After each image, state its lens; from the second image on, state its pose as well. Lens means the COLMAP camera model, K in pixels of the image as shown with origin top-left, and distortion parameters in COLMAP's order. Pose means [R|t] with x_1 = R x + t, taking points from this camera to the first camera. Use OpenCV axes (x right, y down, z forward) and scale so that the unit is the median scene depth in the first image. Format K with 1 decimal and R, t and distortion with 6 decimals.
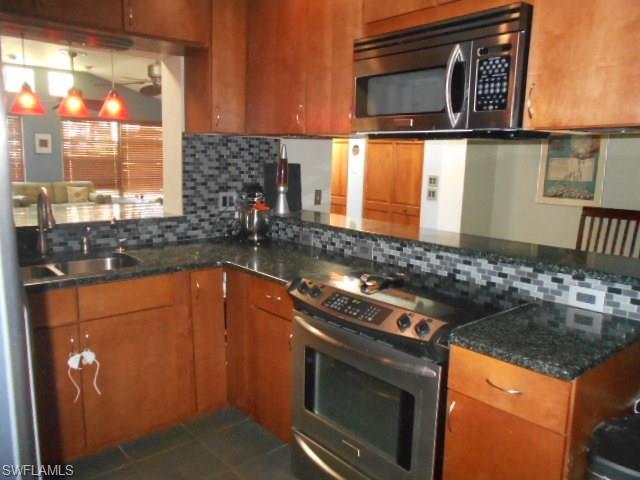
lens RADIAL K [[494.6, 0, 320.0], [0, 494.6, 240.0], [0, 0, 1]] dist [-0.043374, -0.000497]
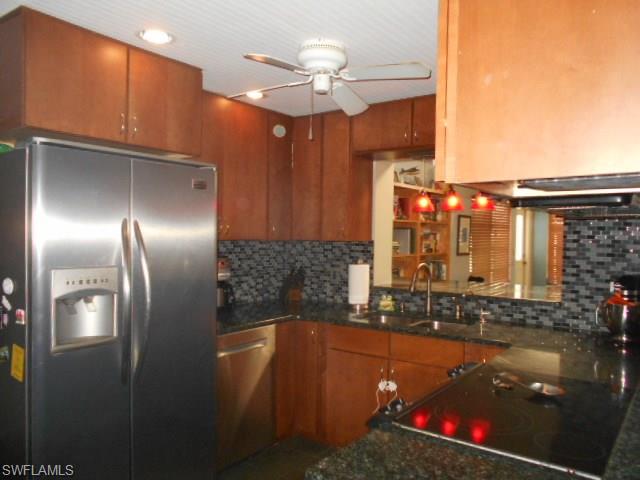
lens RADIAL K [[494.6, 0, 320.0], [0, 494.6, 240.0], [0, 0, 1]] dist [-0.043374, -0.000497]
pose [[0.201458, -0.014451, -0.979390, 0.568548], [-0.170371, 0.984133, -0.049566, -0.039876], [0.964566, 0.176845, 0.195800, 0.320992]]
